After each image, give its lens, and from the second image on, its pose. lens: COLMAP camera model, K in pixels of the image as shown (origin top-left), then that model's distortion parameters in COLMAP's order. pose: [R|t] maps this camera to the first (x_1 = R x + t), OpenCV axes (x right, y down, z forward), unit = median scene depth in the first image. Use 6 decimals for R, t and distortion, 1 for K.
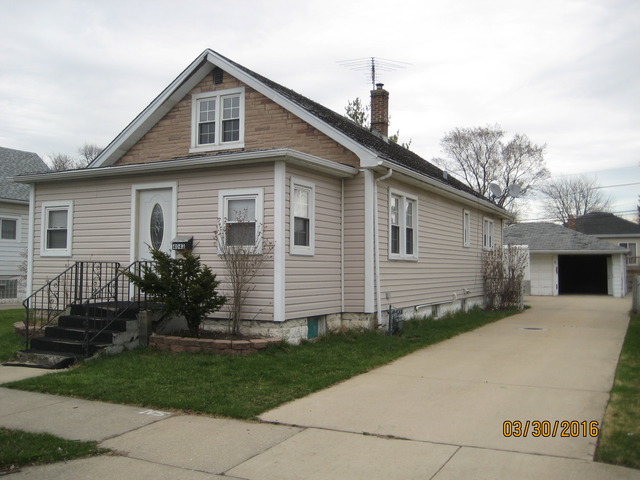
lens RADIAL K [[668.4, 0, 319.9], [0, 668.4, 236.6], [0, 0, 1]] dist [-0.115758, 0.000000]
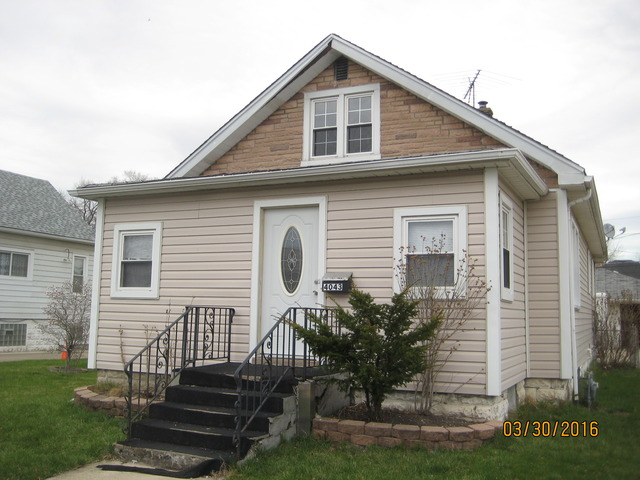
lens RADIAL K [[668.4, 0, 318.0], [0, 668.4, 240.7], [0, 0, 1]] dist [-0.115758, 0.000000]
pose [[0.999480, 0.017641, 0.026973, -0.224989], [-0.015903, 0.997865, -0.063352, 0.010111], [-0.028033, 0.062890, 0.997627, 0.262361]]
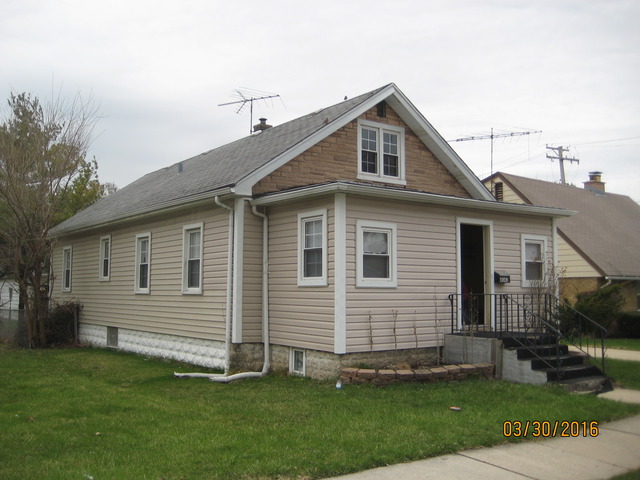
lens RADIAL K [[668.4, 0, 320.1], [0, 668.4, 241.3], [0, 0, 1]] dist [-0.115758, 0.000000]
pose [[0.460983, 0.066814, 0.884890, -1.226942], [-0.041913, 0.997688, -0.053497, 0.020632], [-0.886419, -0.012427, 0.462718, 0.688730]]
